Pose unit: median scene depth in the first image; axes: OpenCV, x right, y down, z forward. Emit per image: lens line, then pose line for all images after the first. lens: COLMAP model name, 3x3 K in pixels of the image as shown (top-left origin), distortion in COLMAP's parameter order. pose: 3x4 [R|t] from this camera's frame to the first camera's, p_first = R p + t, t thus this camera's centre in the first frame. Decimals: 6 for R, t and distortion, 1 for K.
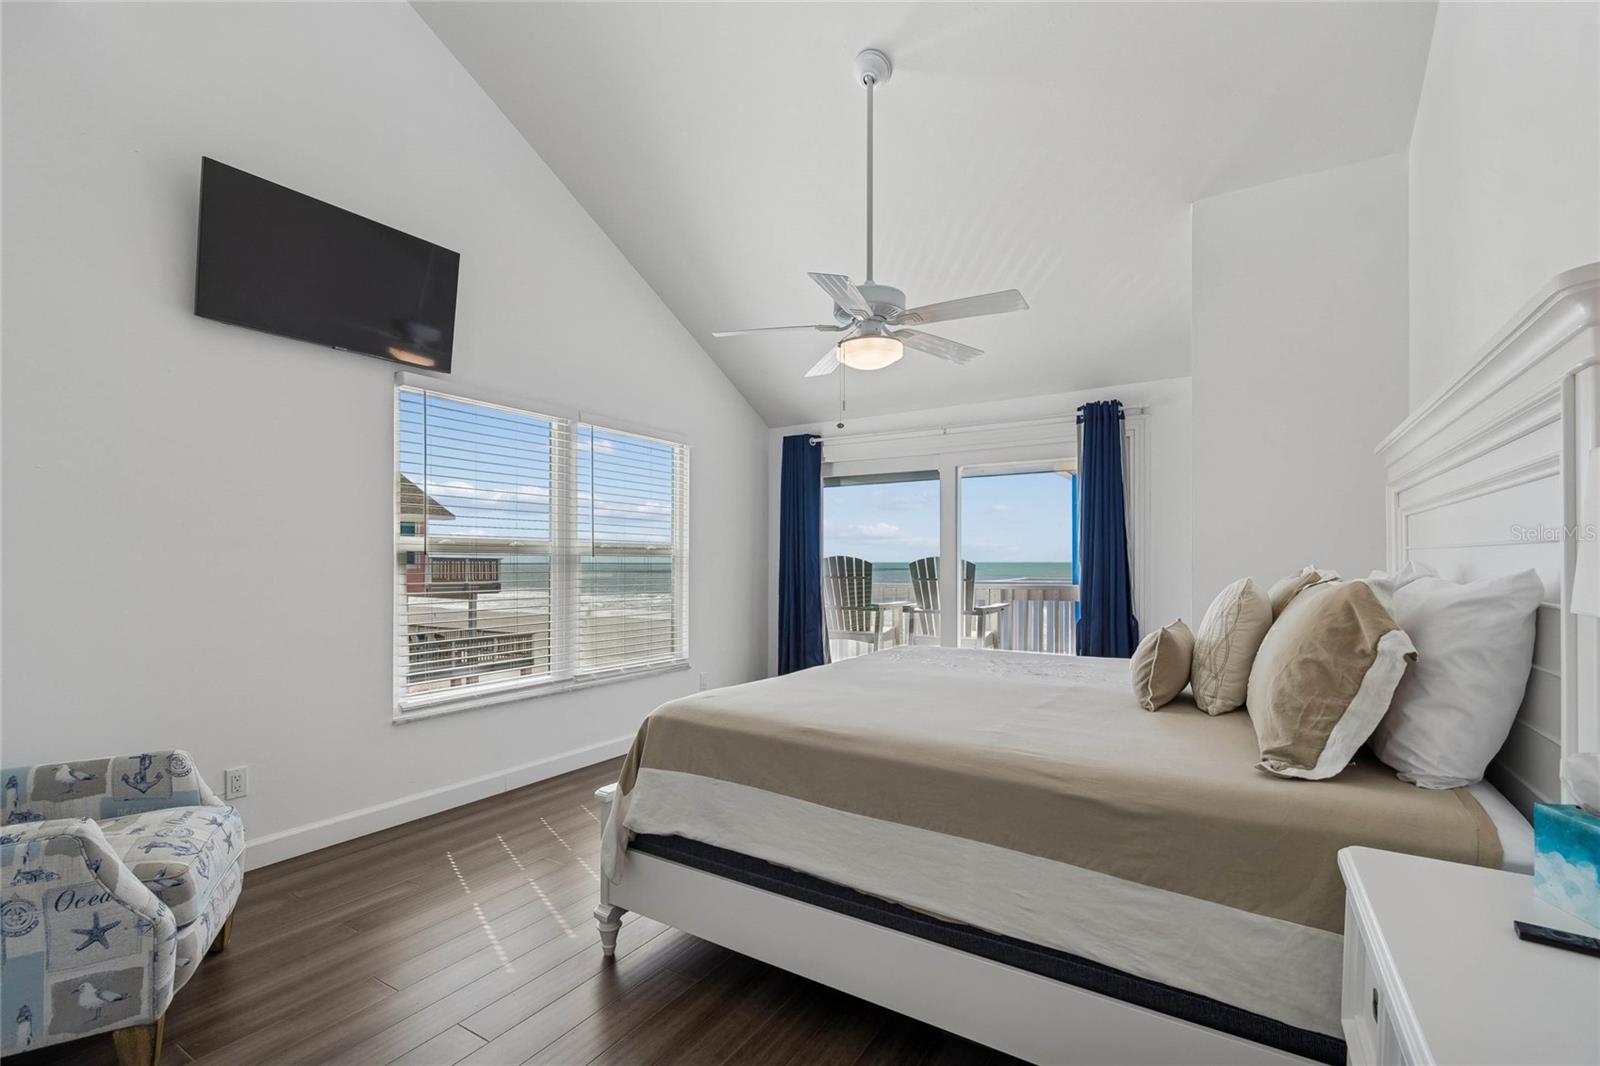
lens RADIAL K [[711.1, 0, 781.4], [0, 711.1, 560.8], [0, 0, 1]] dist [0.003109, -0.001046]
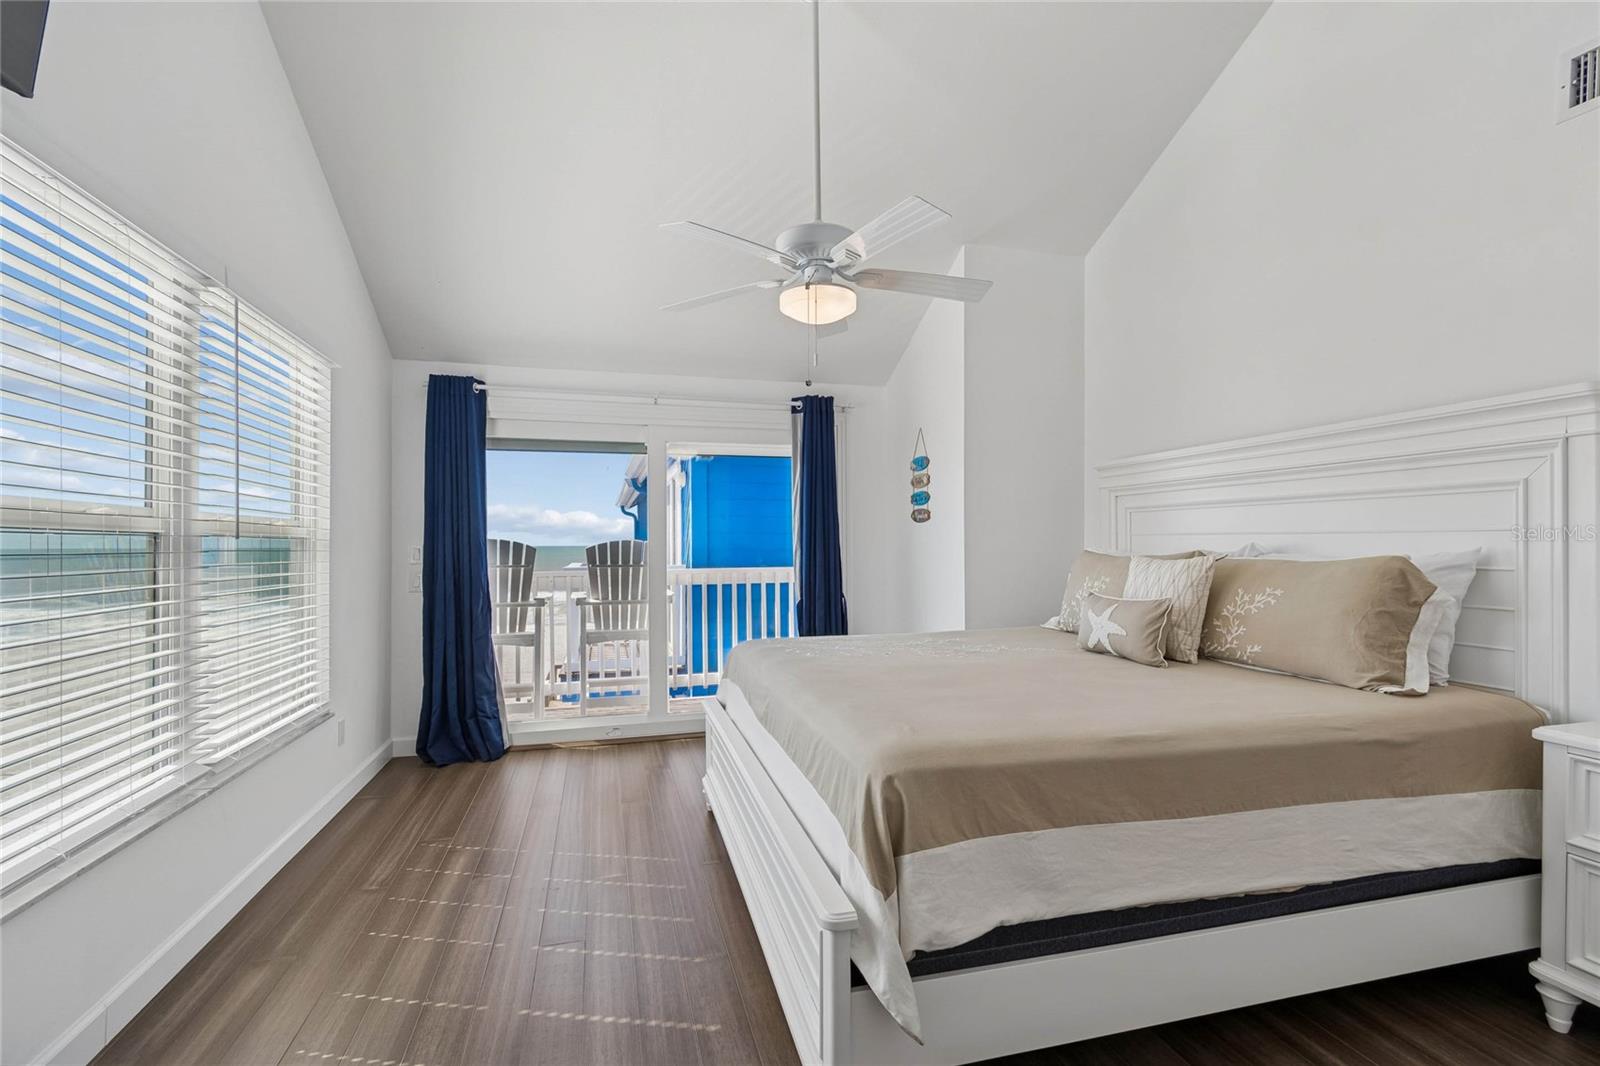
lens RADIAL K [[711.1, 0, 803.3], [0, 711.1, 542.1], [0, 0, 1]] dist [0.003109, -0.001046]
pose [[0.668051, -0.000054, 0.744116, -0.357483], [0.003481, 0.999989, -0.003052, -0.000061], [-0.744108, 0.004629, 0.668044, 0.293914]]
